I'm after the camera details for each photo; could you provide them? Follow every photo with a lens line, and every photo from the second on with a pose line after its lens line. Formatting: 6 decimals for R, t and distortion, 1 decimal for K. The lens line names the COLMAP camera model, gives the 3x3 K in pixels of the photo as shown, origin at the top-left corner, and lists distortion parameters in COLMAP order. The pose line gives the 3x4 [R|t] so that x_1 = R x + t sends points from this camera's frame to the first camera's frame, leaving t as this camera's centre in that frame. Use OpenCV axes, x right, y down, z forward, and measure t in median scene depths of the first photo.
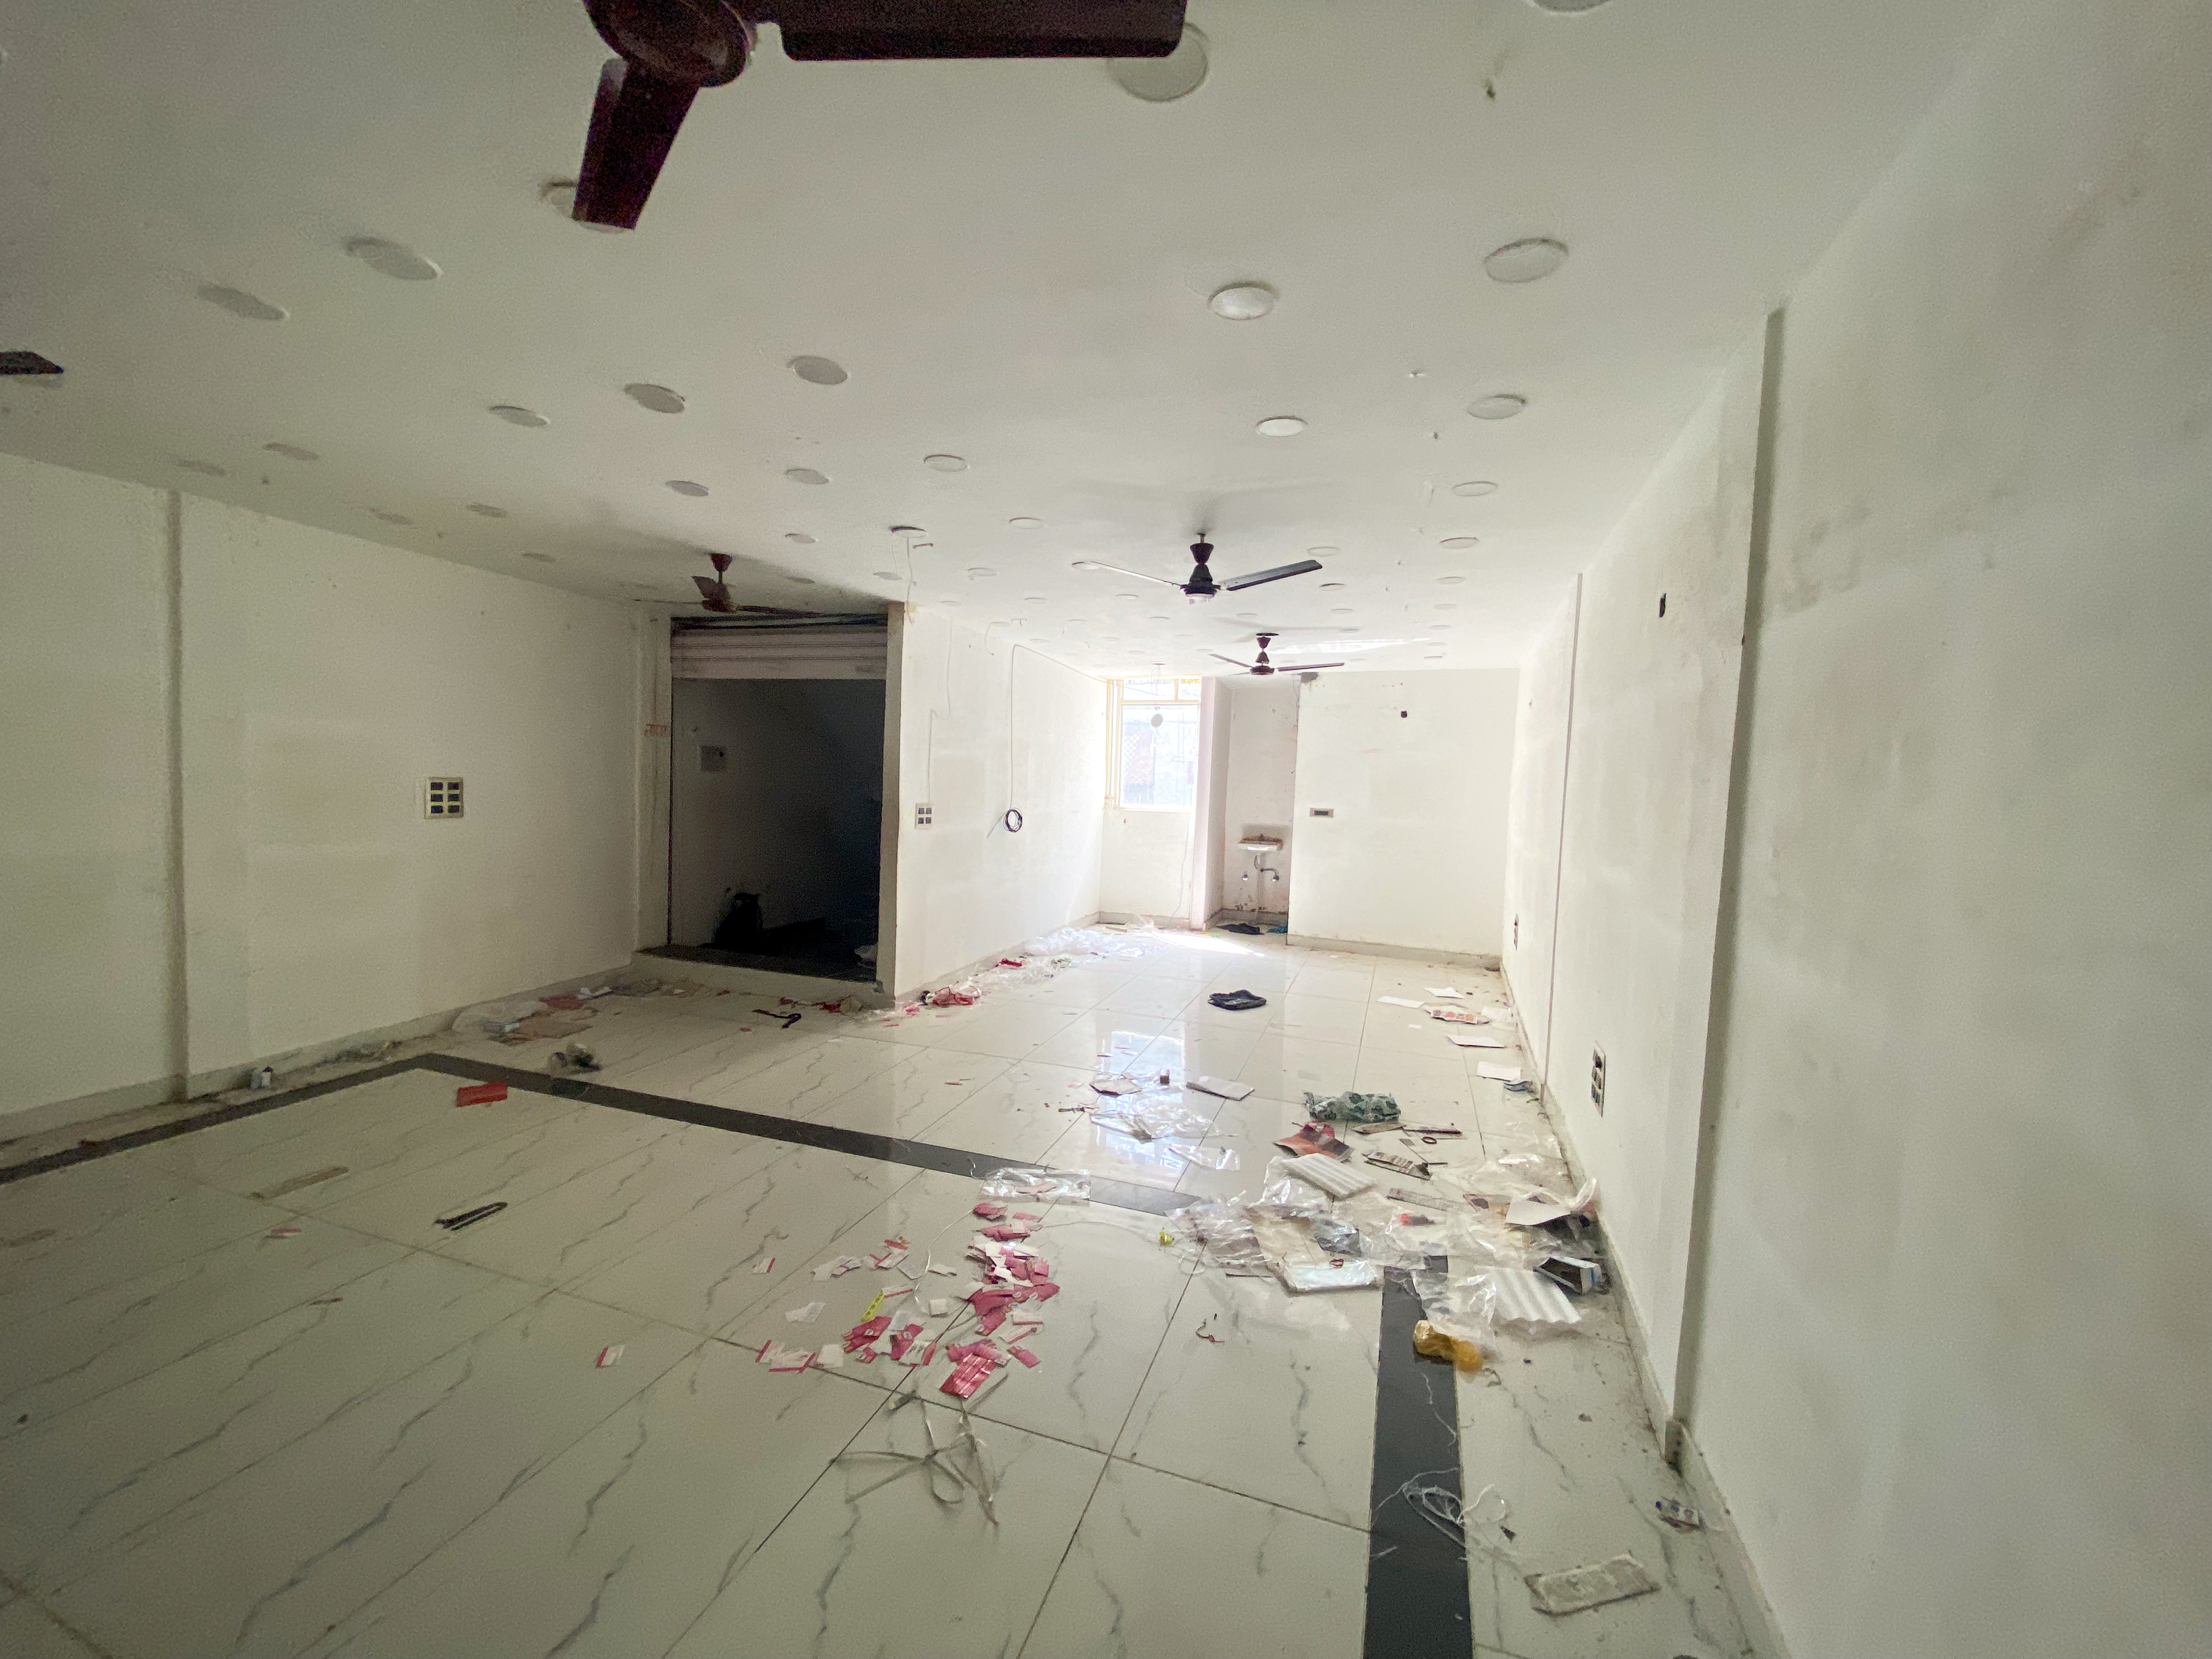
lens RADIAL K [[885.5, 0, 1106.0], [0, 885.5, 829.5], [0, 0, 1]] dist [0.010536, -0.016496]
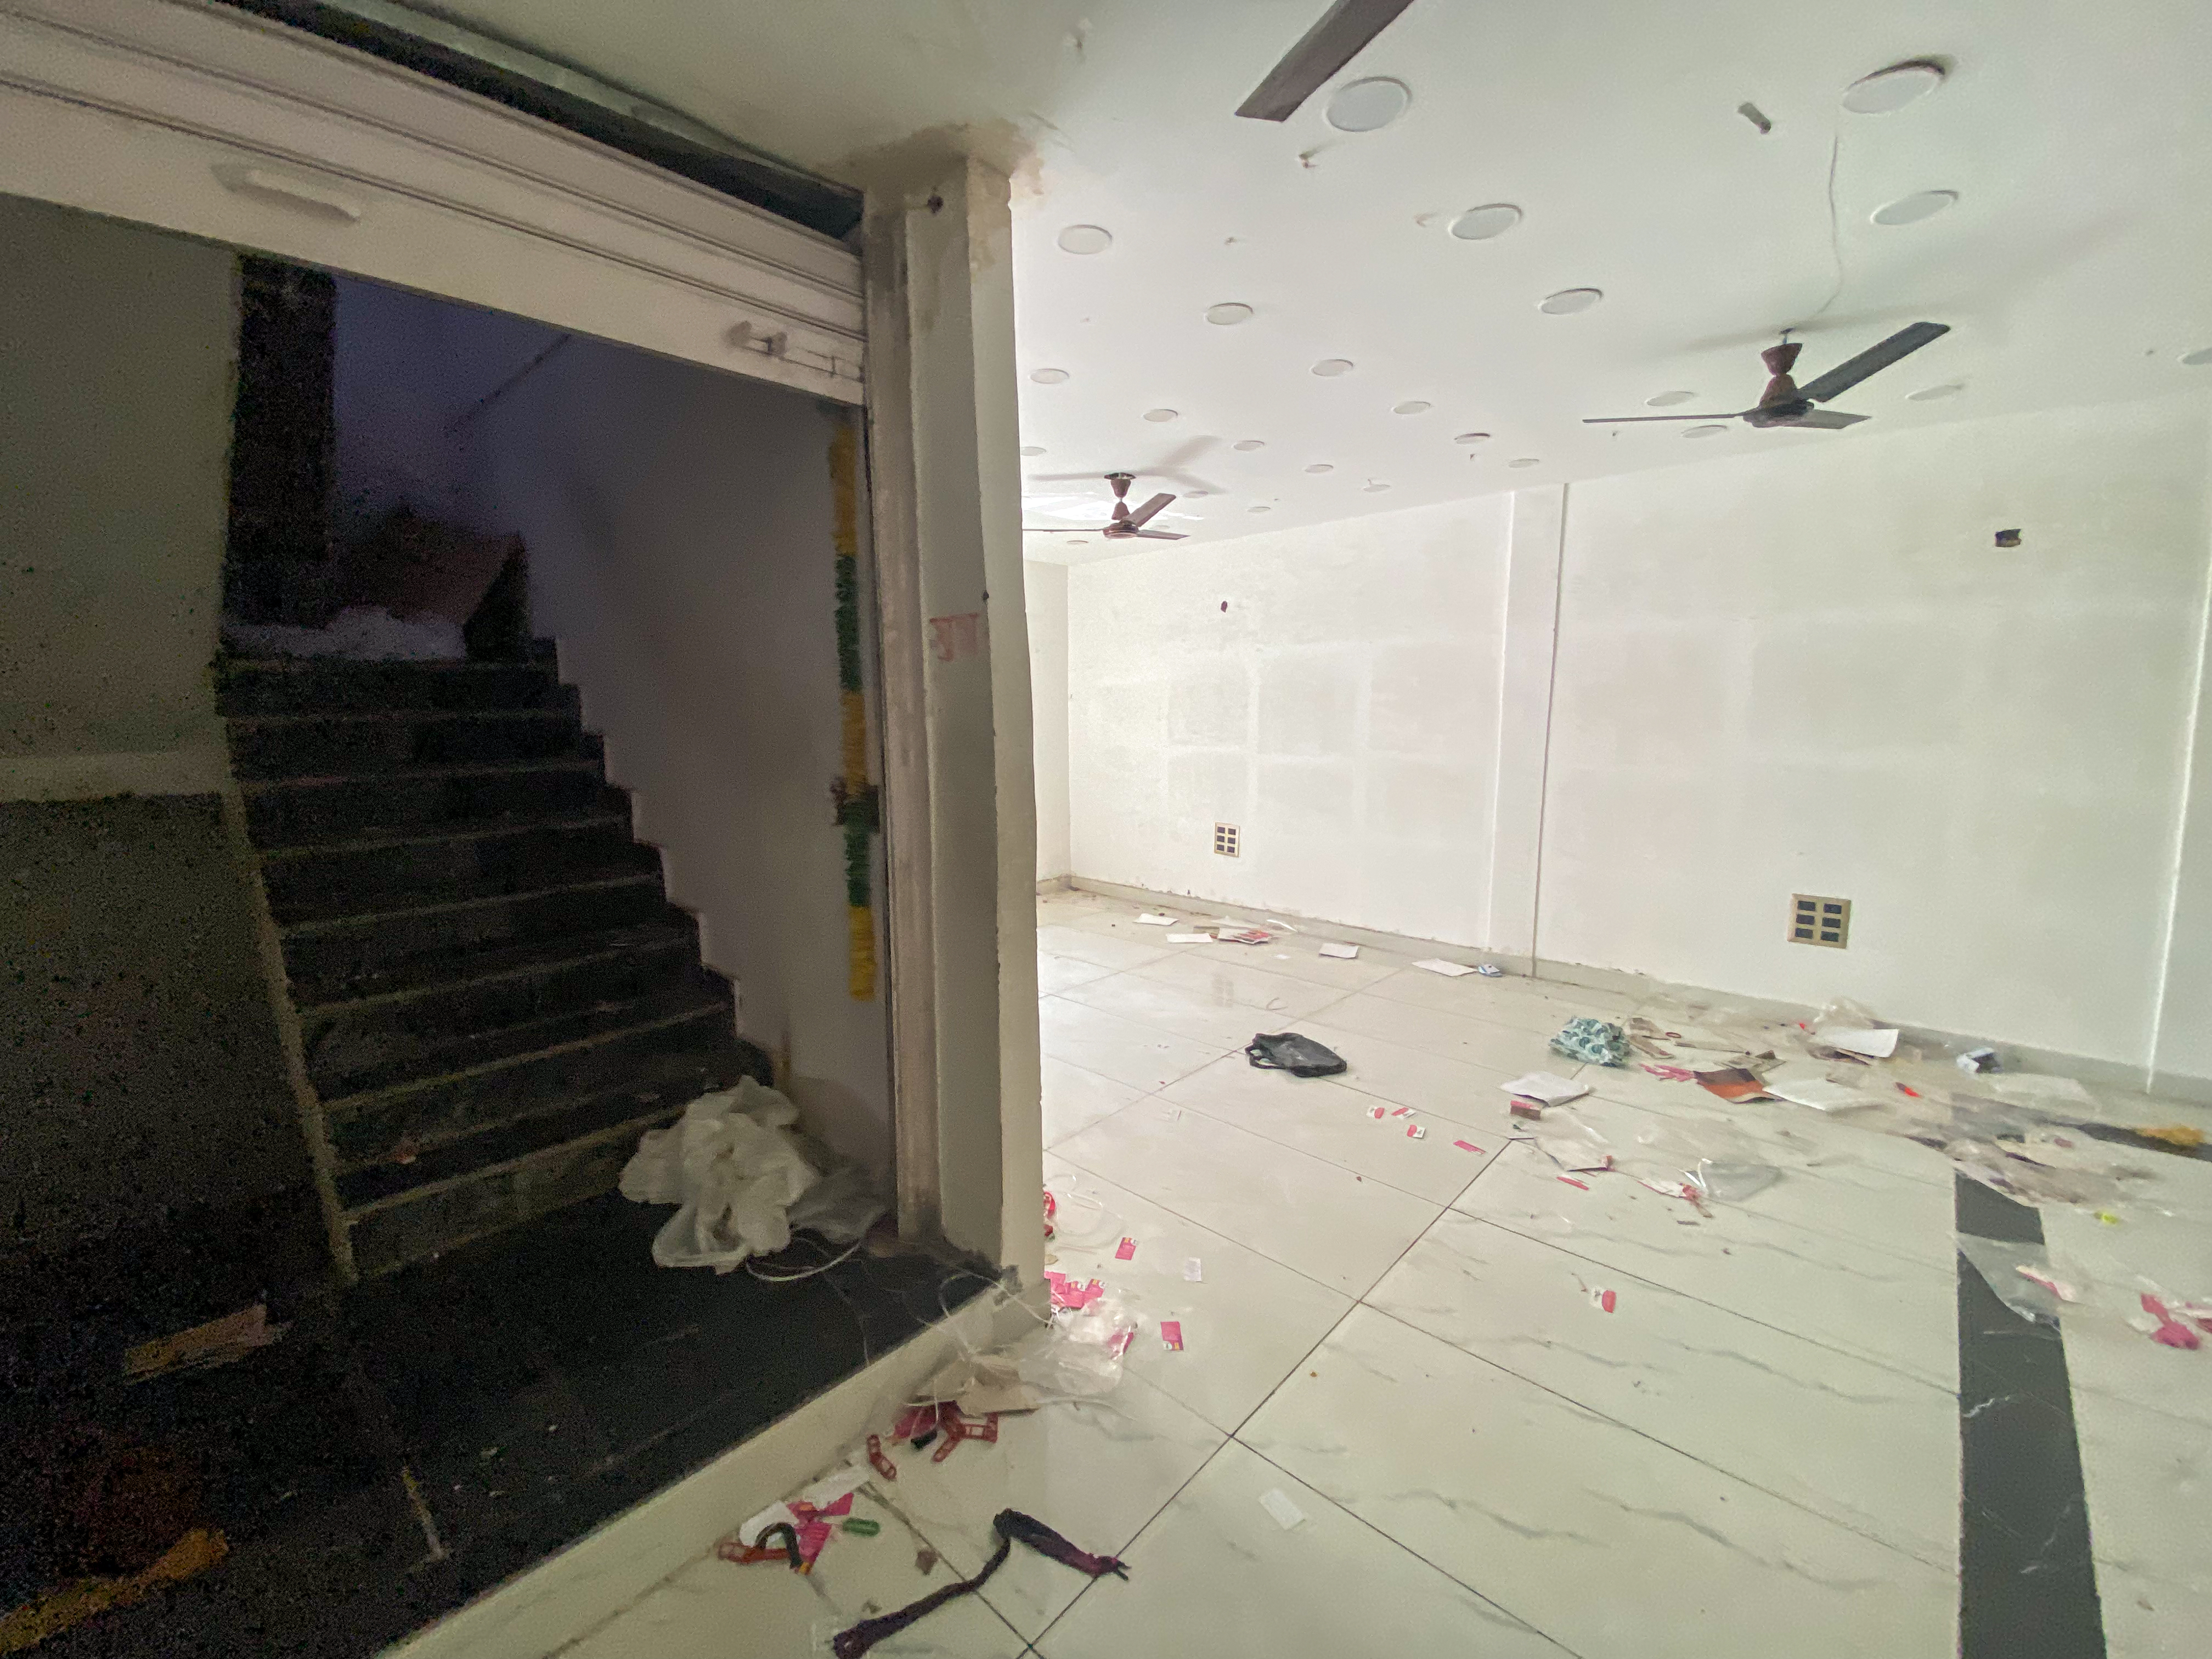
lens RADIAL K [[885.5, 0, 1106.0], [0, 885.5, 829.5], [0, 0, 1]] dist [0.010536, -0.016496]
pose [[0.403657, -0.165979, 0.899729, -0.631942], [0.069051, 0.986129, 0.150938, -0.070264], [-0.912301, 0.001200, 0.409519, 0.945724]]
